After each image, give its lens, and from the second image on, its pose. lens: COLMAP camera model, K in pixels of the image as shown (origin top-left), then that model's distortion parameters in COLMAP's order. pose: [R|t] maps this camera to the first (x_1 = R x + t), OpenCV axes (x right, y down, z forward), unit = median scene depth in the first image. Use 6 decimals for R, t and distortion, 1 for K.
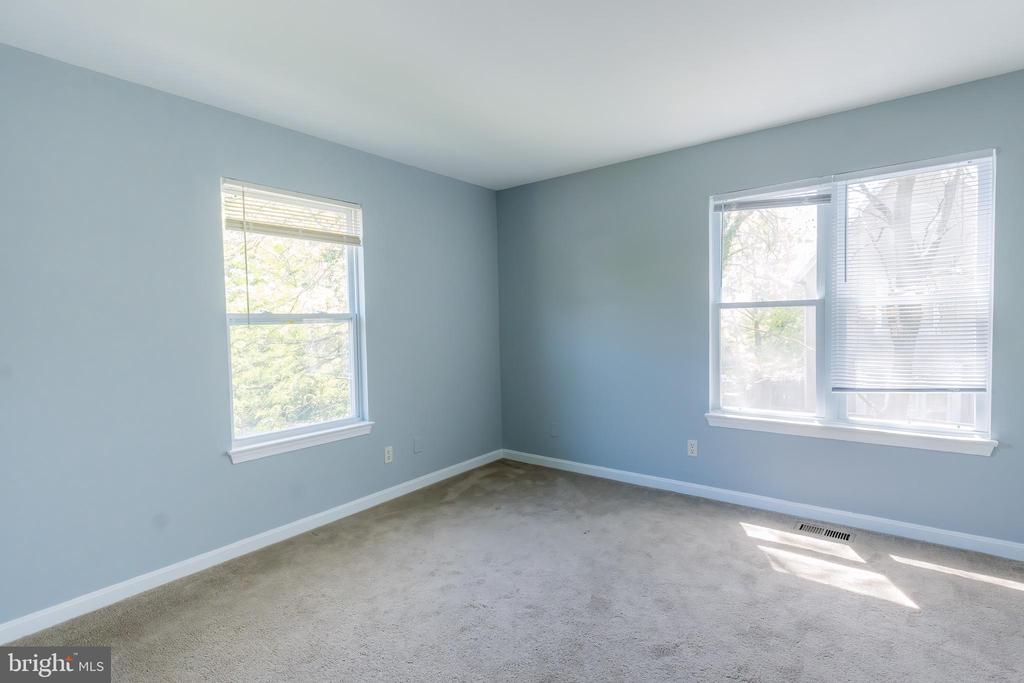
lens RADIAL K [[488.9, 0, 512.0], [0, 488.9, 341.5], [0, 0, 1]] dist [0.001396, -0.000618]
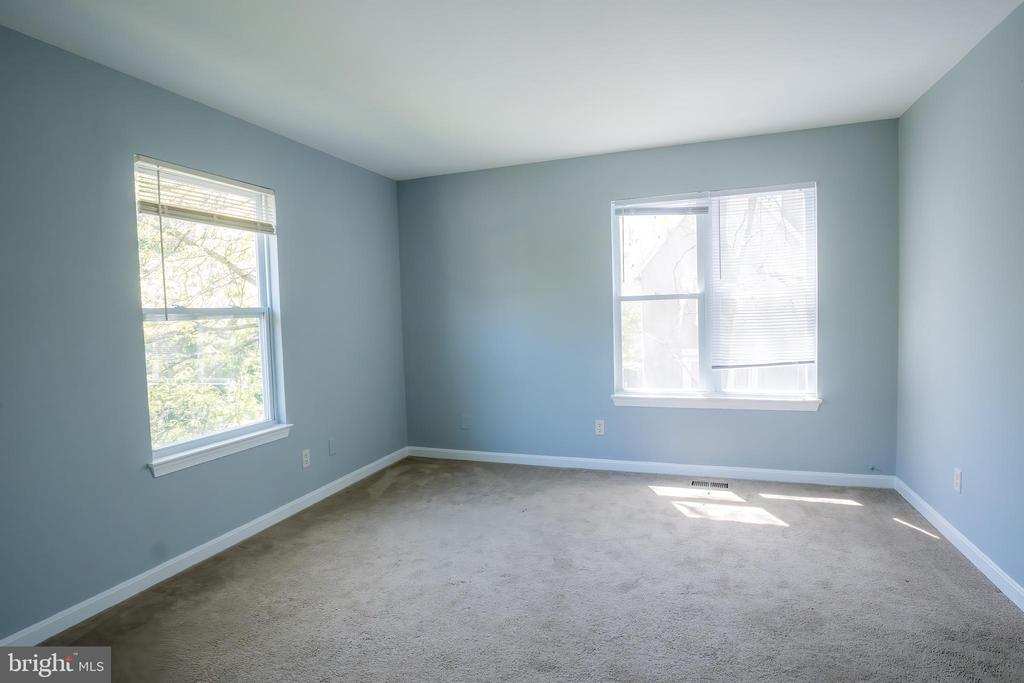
lens RADIAL K [[518.3, 0, 512.0], [0, 518.3, 341.5], [0, 0, 1]] dist [-0.039978, 0.001418]
pose [[0.952764, -0.025504, 0.302640, -0.200915], [0.023639, 0.999672, 0.009826, 0.008644], [-0.302792, -0.002208, 0.953054, -0.066491]]
